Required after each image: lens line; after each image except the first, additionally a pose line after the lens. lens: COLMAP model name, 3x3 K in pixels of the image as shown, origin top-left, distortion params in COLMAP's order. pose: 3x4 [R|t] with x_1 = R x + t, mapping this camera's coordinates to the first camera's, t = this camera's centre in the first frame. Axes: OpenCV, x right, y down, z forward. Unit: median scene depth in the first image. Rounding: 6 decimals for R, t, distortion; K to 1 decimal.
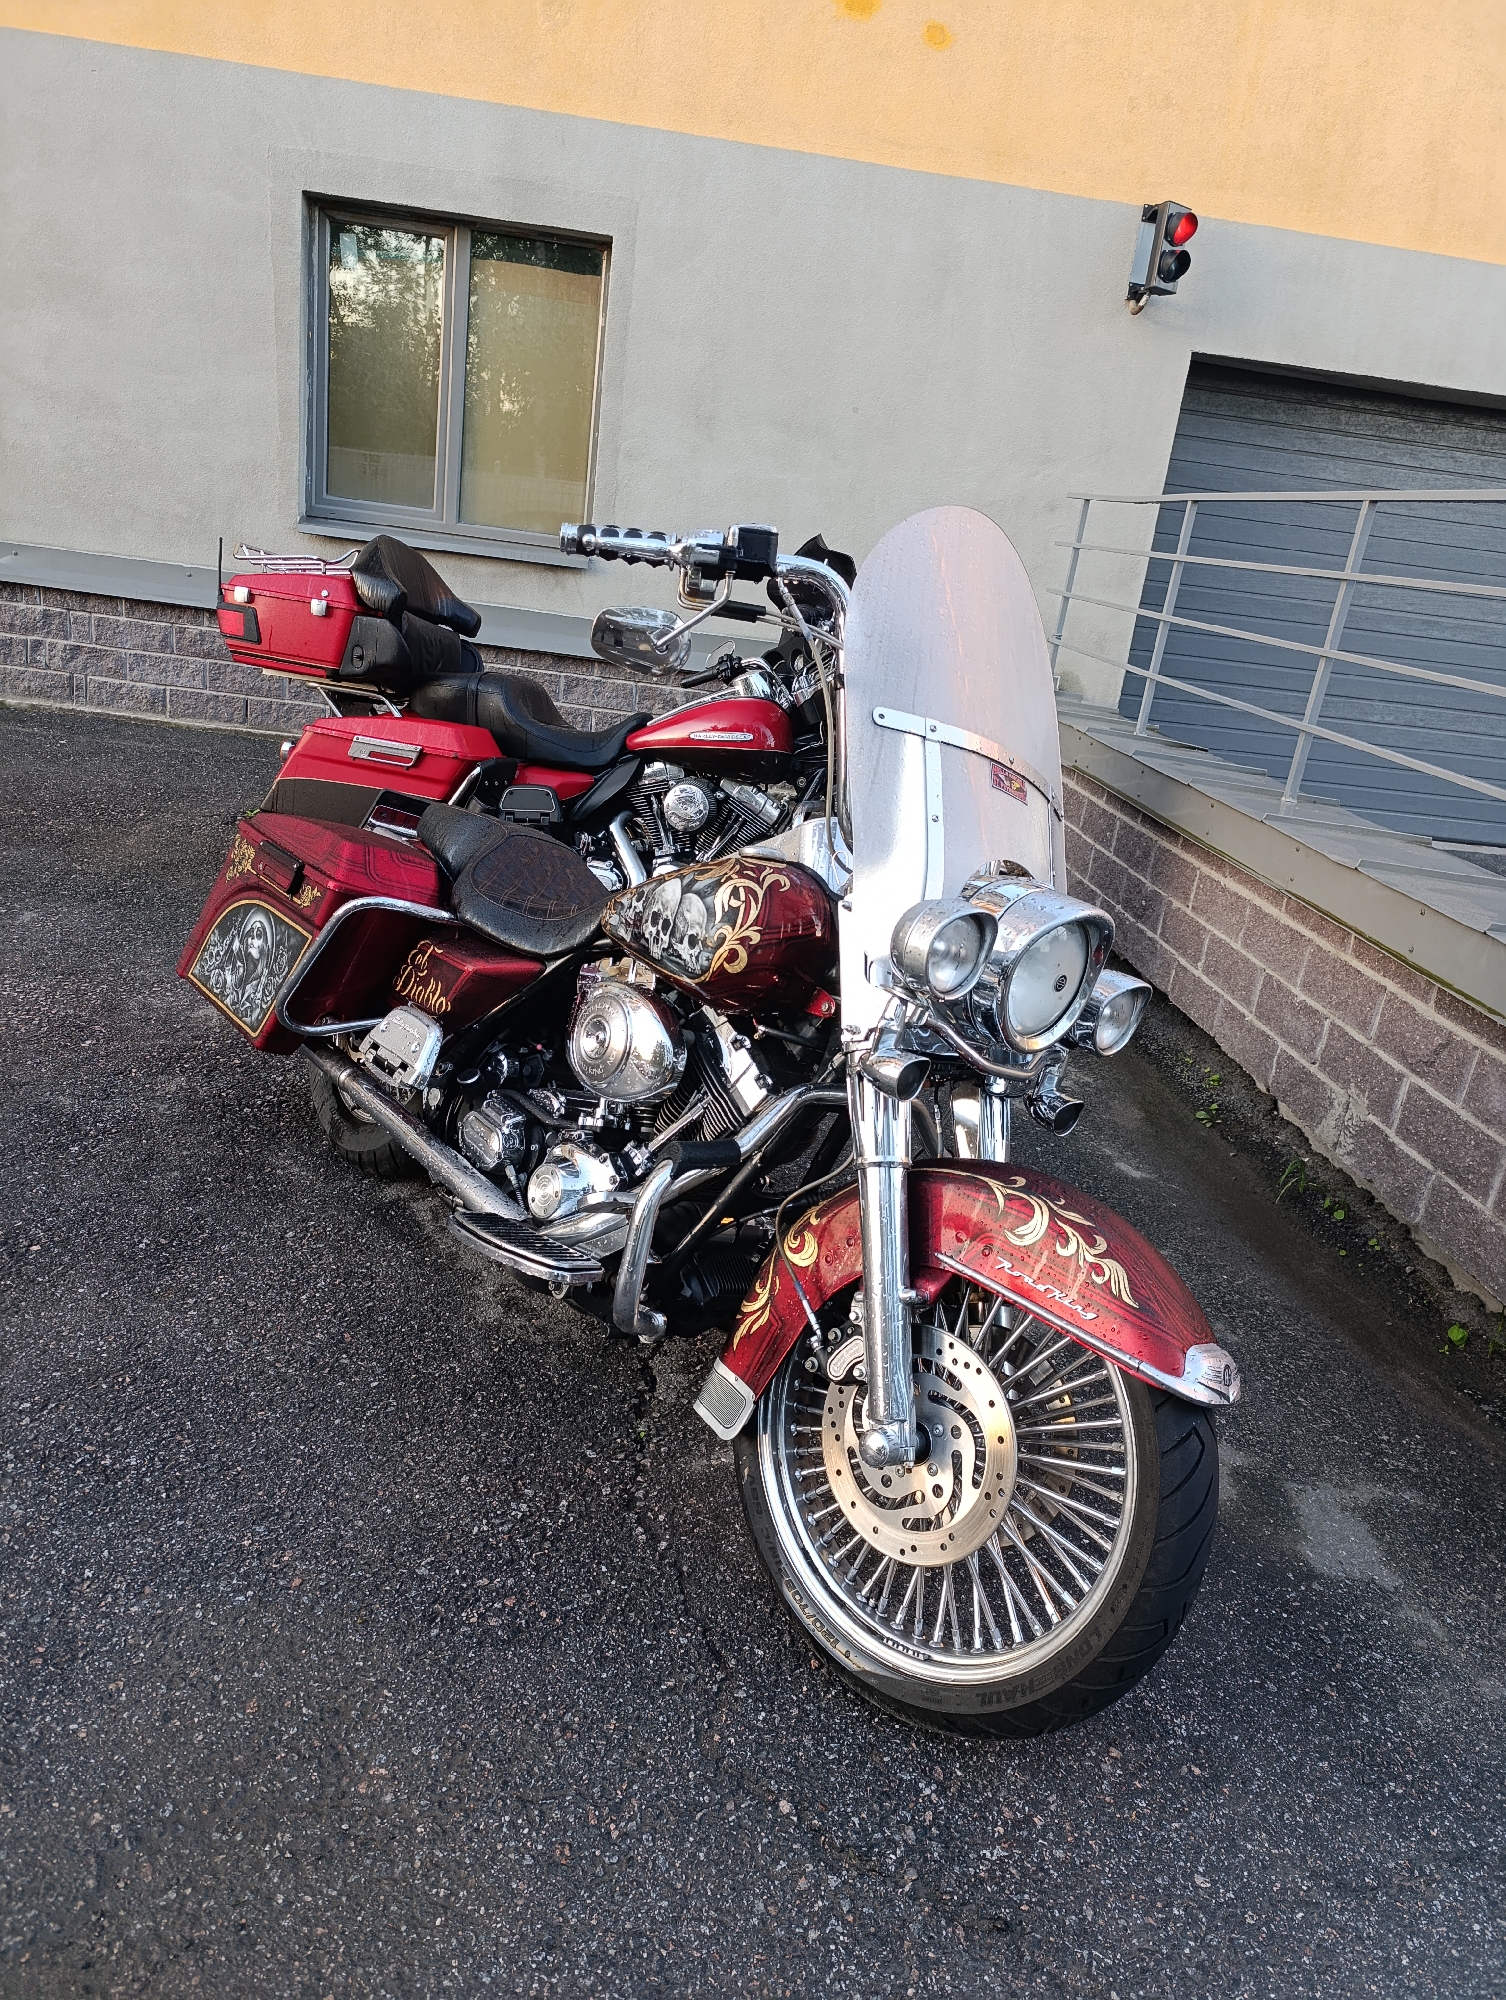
lens RADIAL K [[1383.5, 0, 754.9], [0, 1383.5, 999.3], [0, 0, 1]] dist [0.040139, -0.036556]
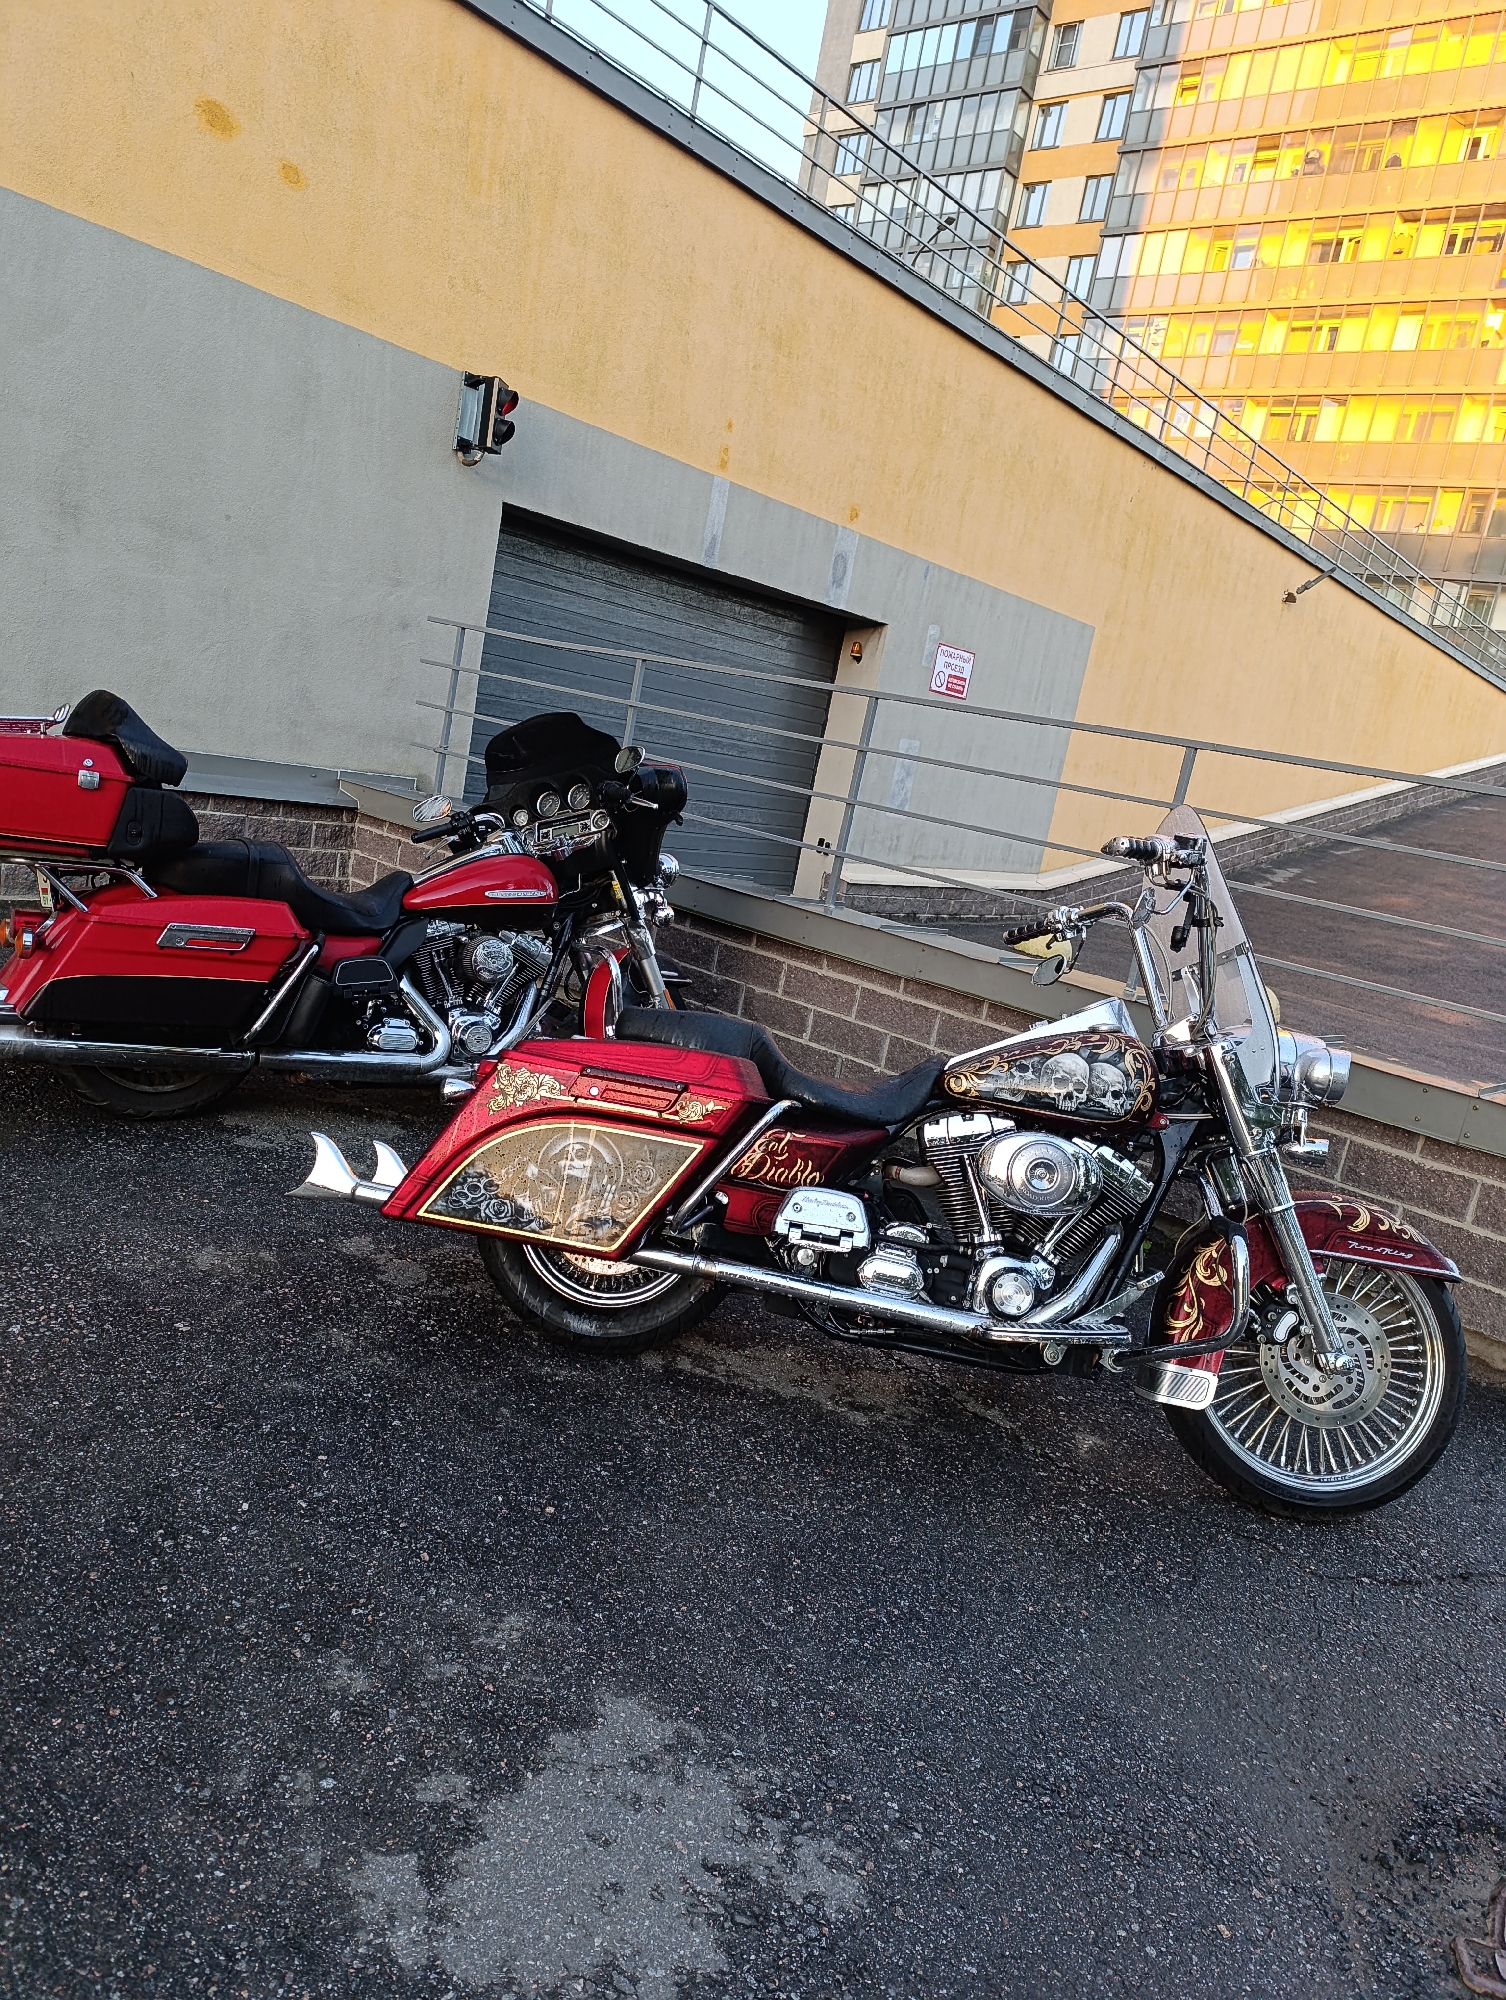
lens RADIAL K [[1383.5, 0, 760.8], [0, 1383.5, 996.5], [0, 0, 1]] dist [0.040139, -0.036556]
pose [[0.702771, -0.127481, 0.699901, -0.416391], [0.138755, 0.989482, 0.040902, -0.080758], [-0.697753, 0.068370, 0.713068, 0.061550]]
